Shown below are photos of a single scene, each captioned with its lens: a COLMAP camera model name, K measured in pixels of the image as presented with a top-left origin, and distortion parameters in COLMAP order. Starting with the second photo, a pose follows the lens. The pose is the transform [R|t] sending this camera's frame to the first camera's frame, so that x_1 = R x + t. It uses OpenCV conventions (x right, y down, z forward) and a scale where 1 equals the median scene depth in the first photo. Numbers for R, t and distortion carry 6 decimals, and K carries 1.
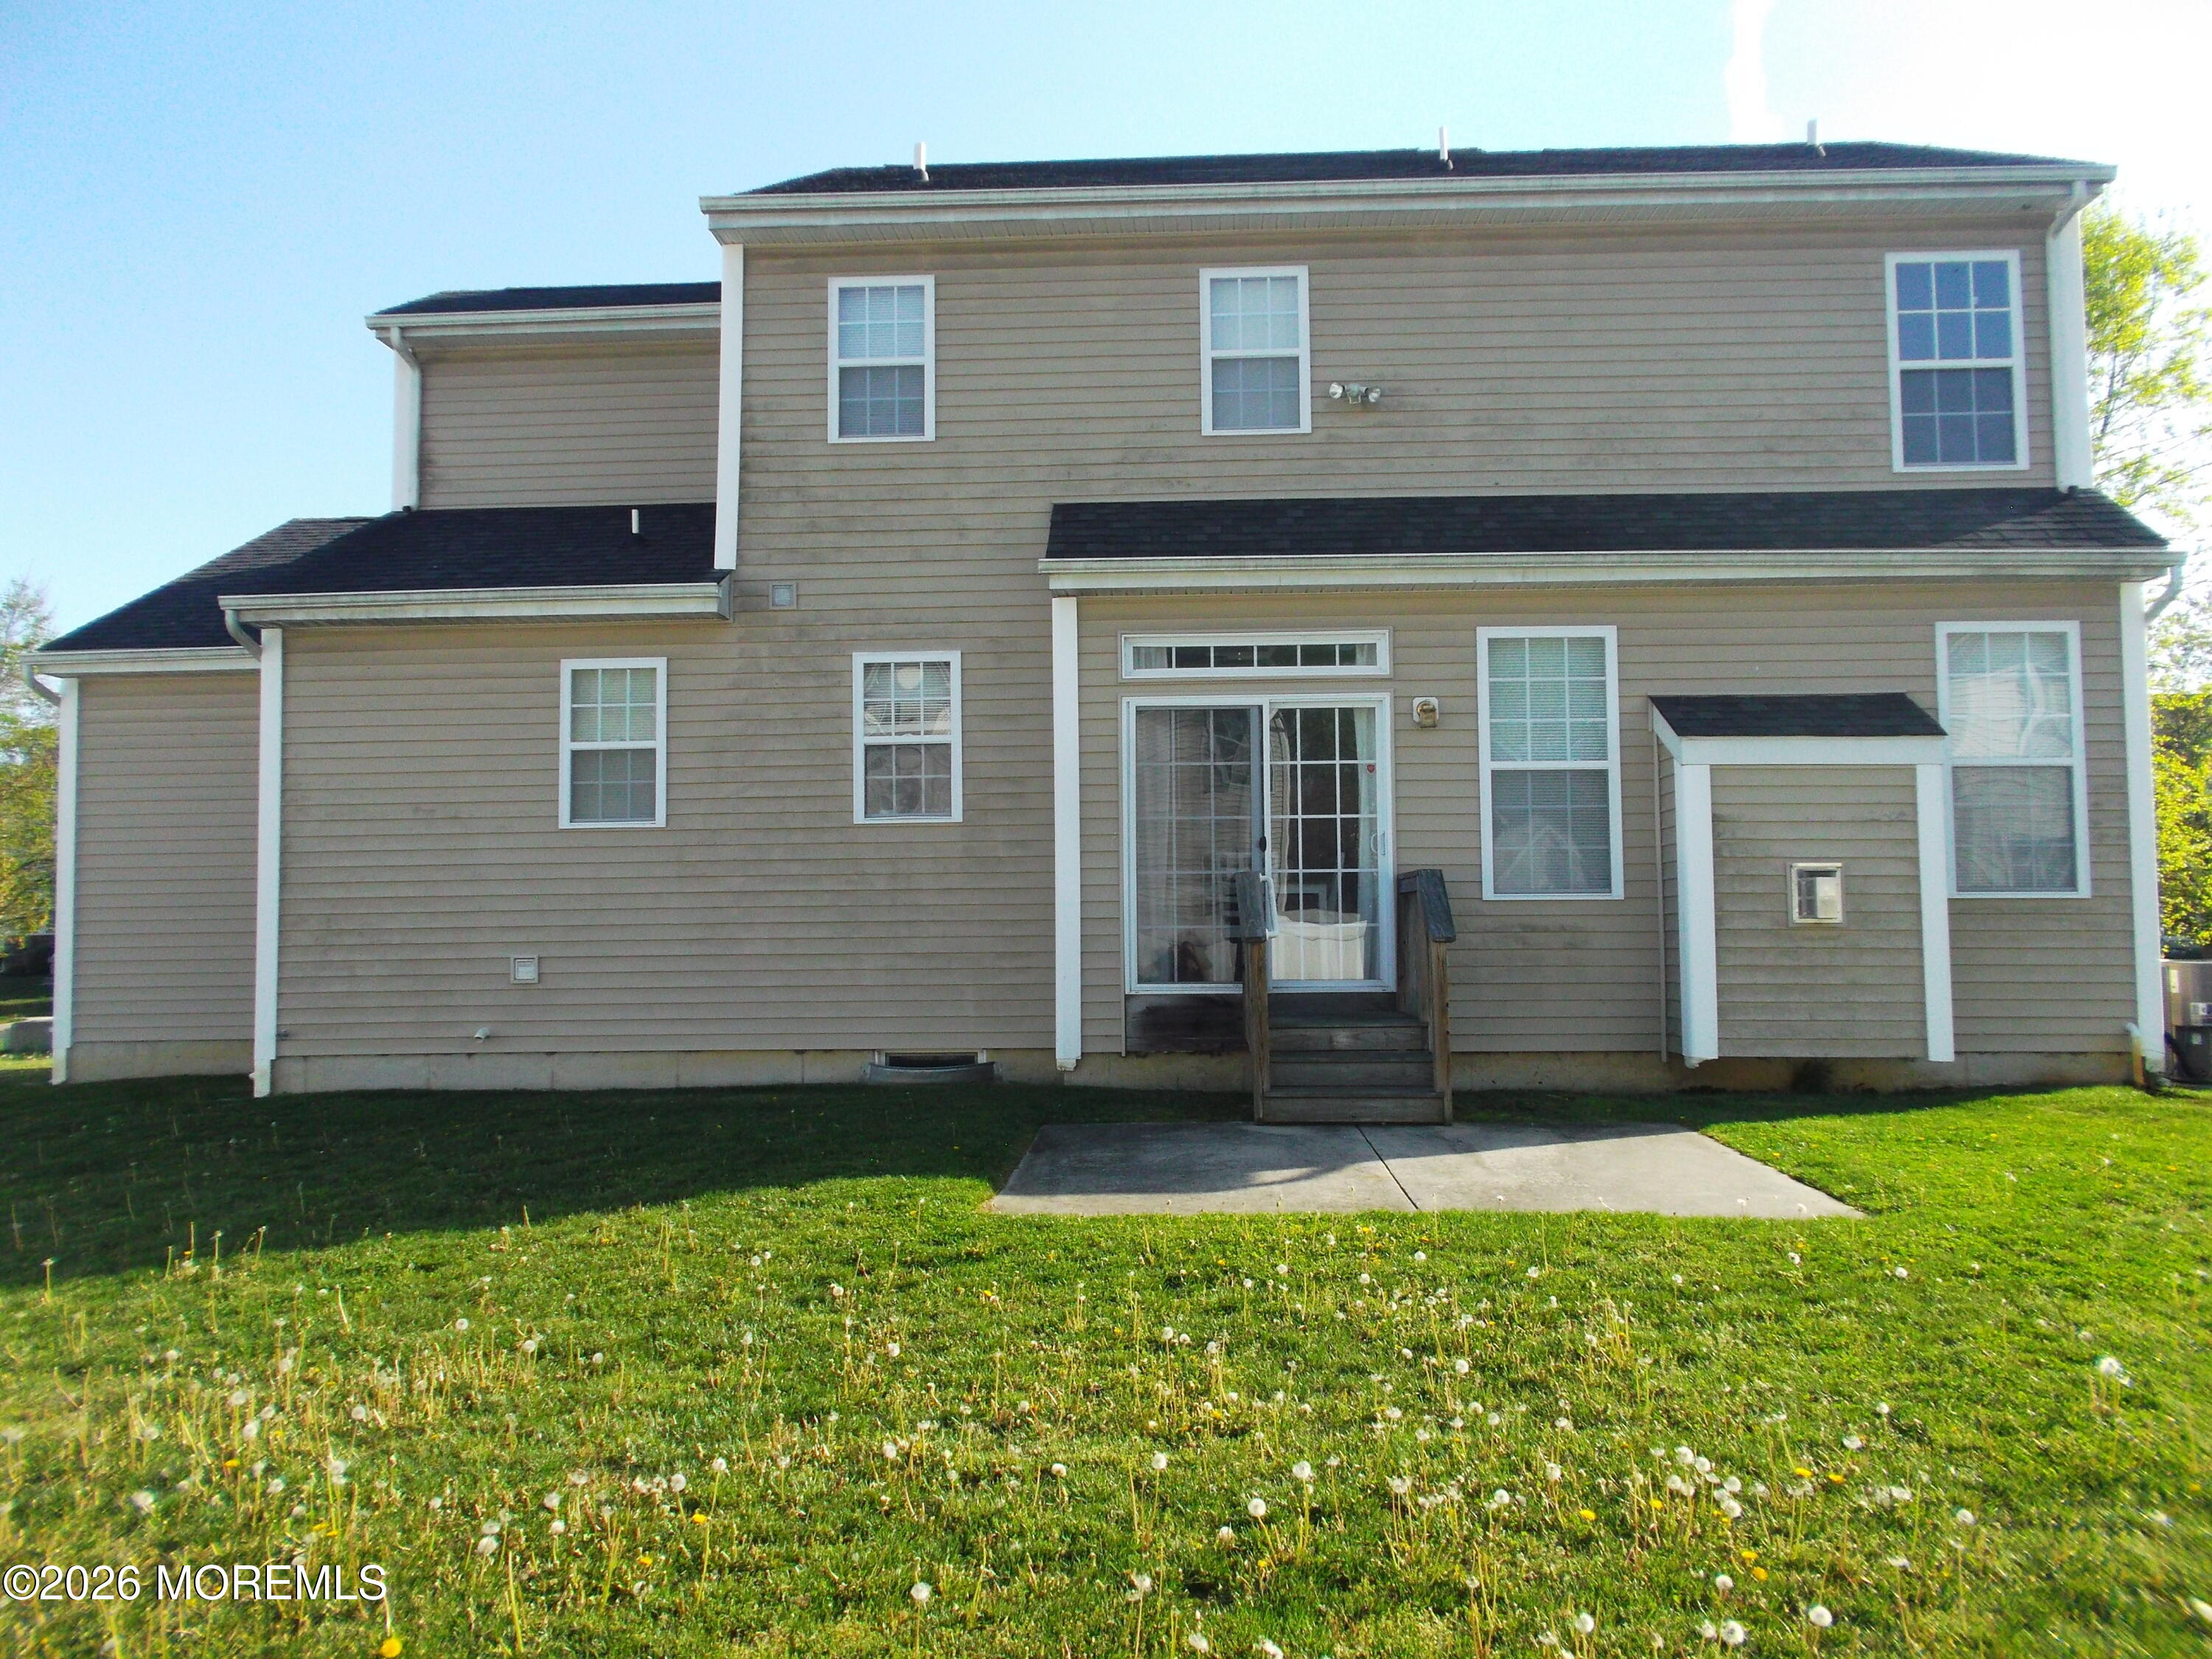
lens RADIAL K [[1738.2, 0, 1104.8], [0, 1738.2, 831.5], [0, 0, 1]] dist [-0.010791, -0.011343]
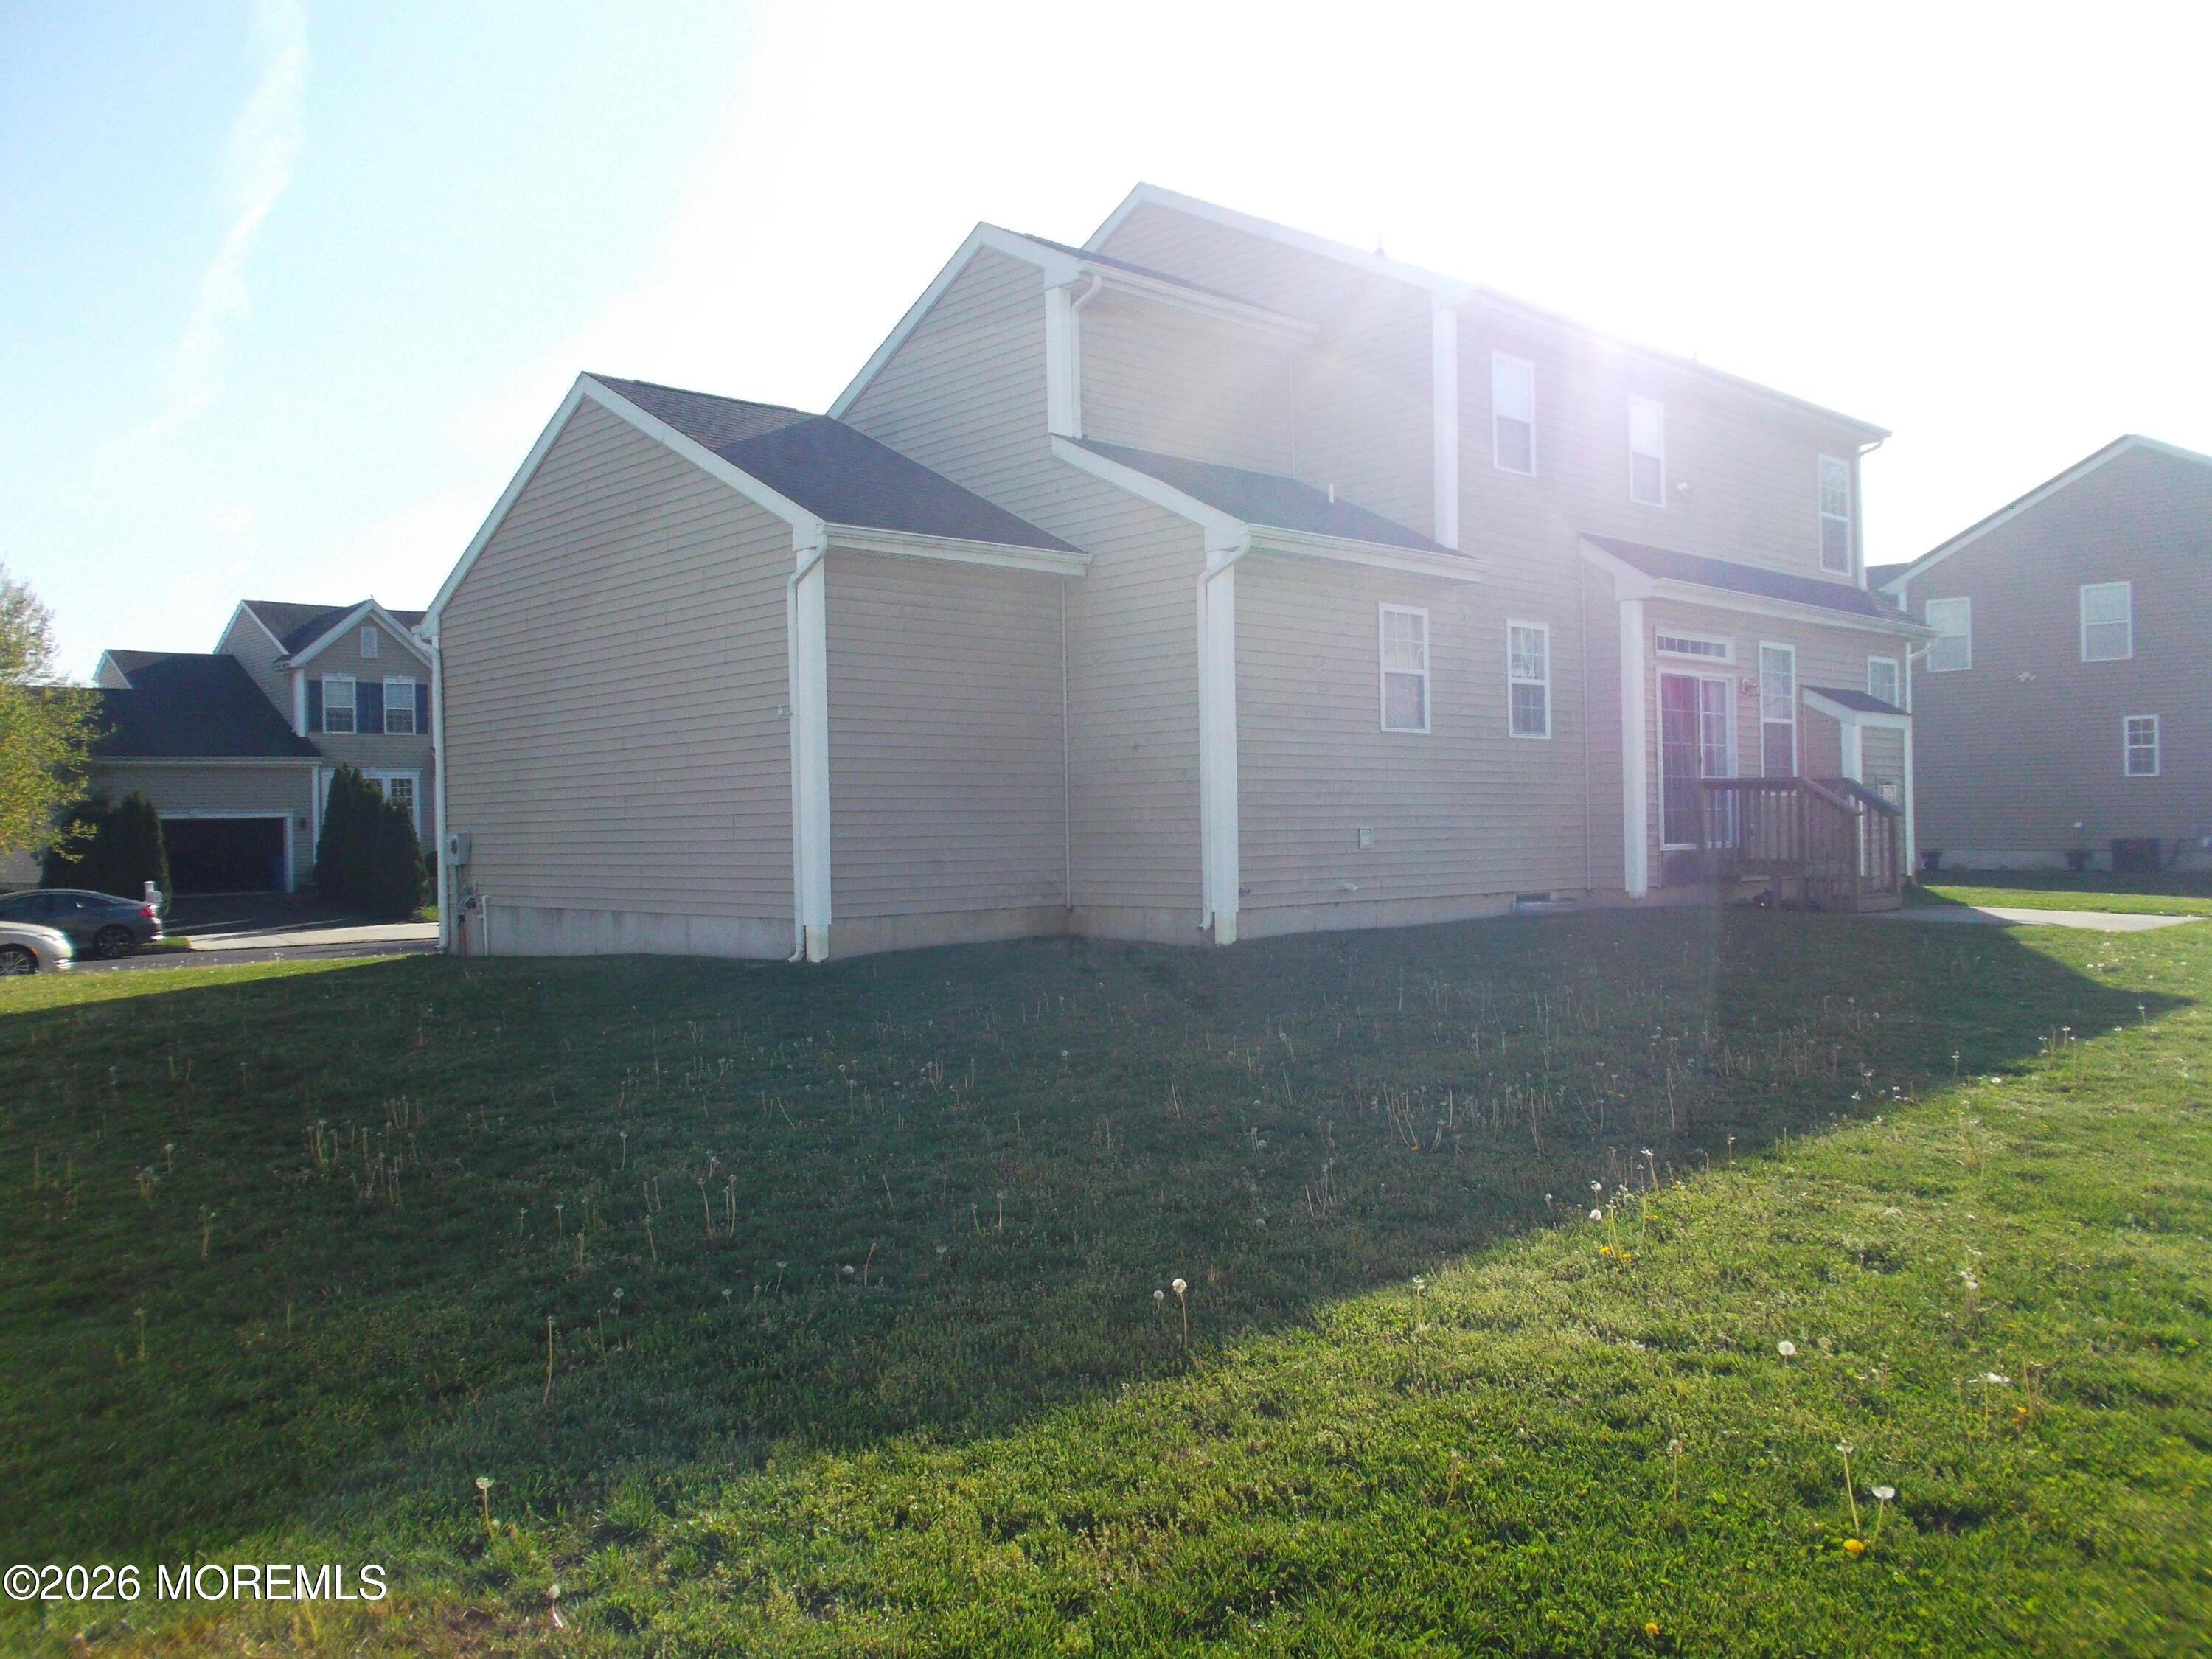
lens RADIAL K [[1738.2, 0, 1102.5], [0, 1738.2, 826.4], [0, 0, 1]] dist [-0.010791, -0.011343]
pose [[0.707536, 0.002420, 0.706673, -1.415304], [-0.048148, 0.997835, 0.044791, 0.021236], [-0.705035, -0.065716, 0.706121, 0.210827]]
